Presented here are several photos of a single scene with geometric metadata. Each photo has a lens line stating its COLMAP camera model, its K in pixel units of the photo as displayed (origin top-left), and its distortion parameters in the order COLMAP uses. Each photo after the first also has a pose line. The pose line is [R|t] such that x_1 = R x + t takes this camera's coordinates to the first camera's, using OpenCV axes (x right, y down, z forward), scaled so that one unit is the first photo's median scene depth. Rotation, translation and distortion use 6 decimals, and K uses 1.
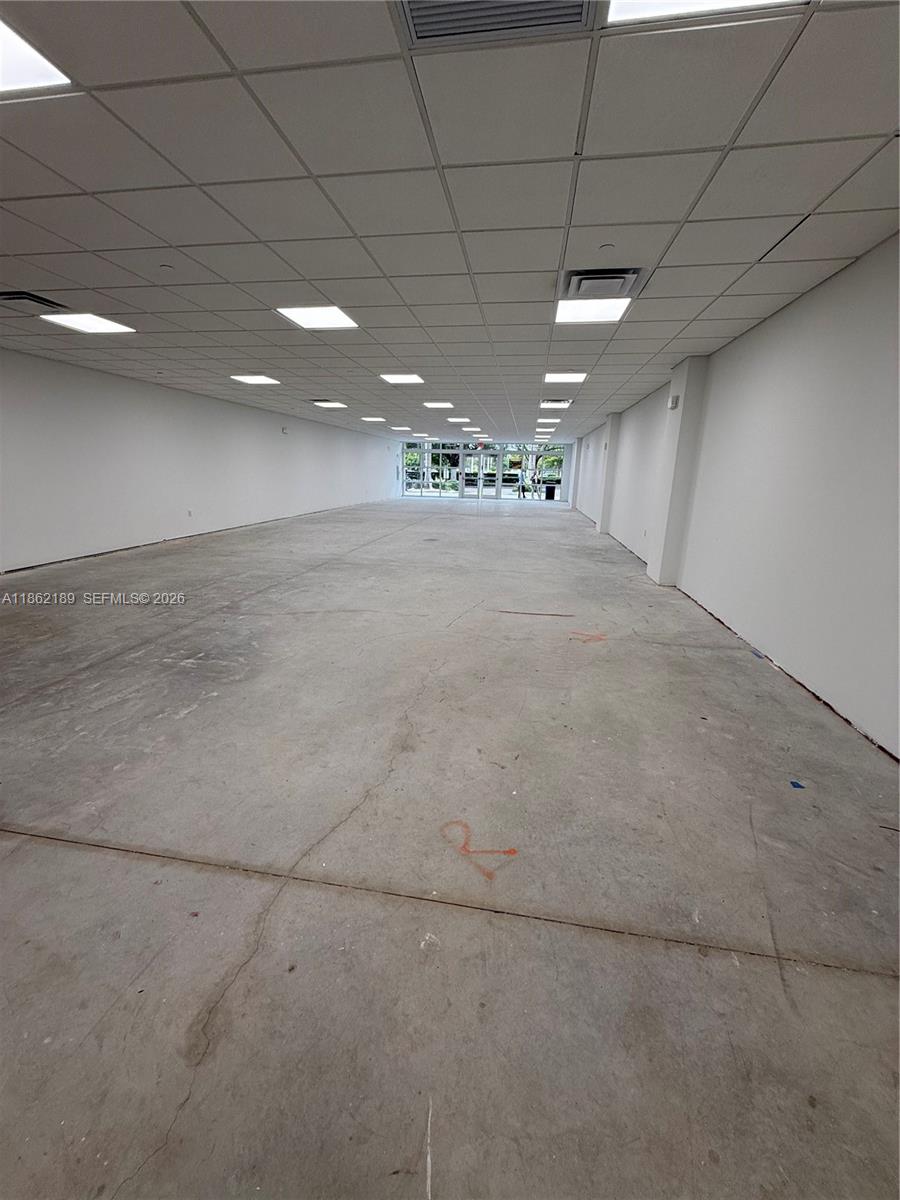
lens RADIAL K [[475.0, 0, 448.3], [0, 475.0, 599.5], [0, 0, 1]] dist [-0.008970, 0.000831]
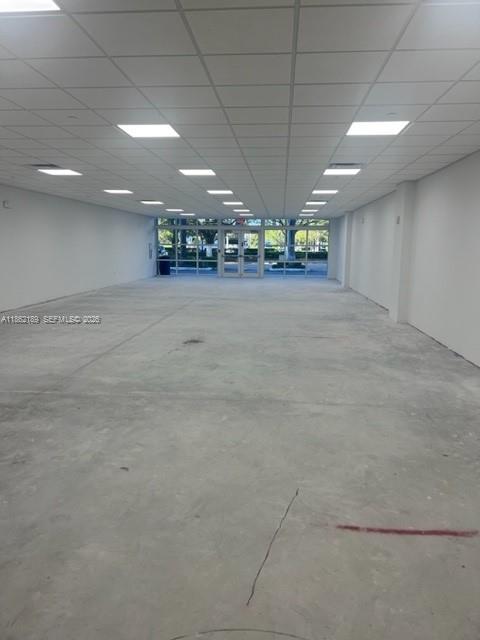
lens RADIAL K [[492.4, 0, 239.4], [0, 492.4, 316.5], [0, 0, 1]] dist [0.003853, -0.001328]
pose [[0.997542, -0.022051, 0.066508, -0.034853], [0.029983, 0.992232, -0.120730, -0.207027], [-0.063329, 0.122427, 0.990455, 0.636949]]
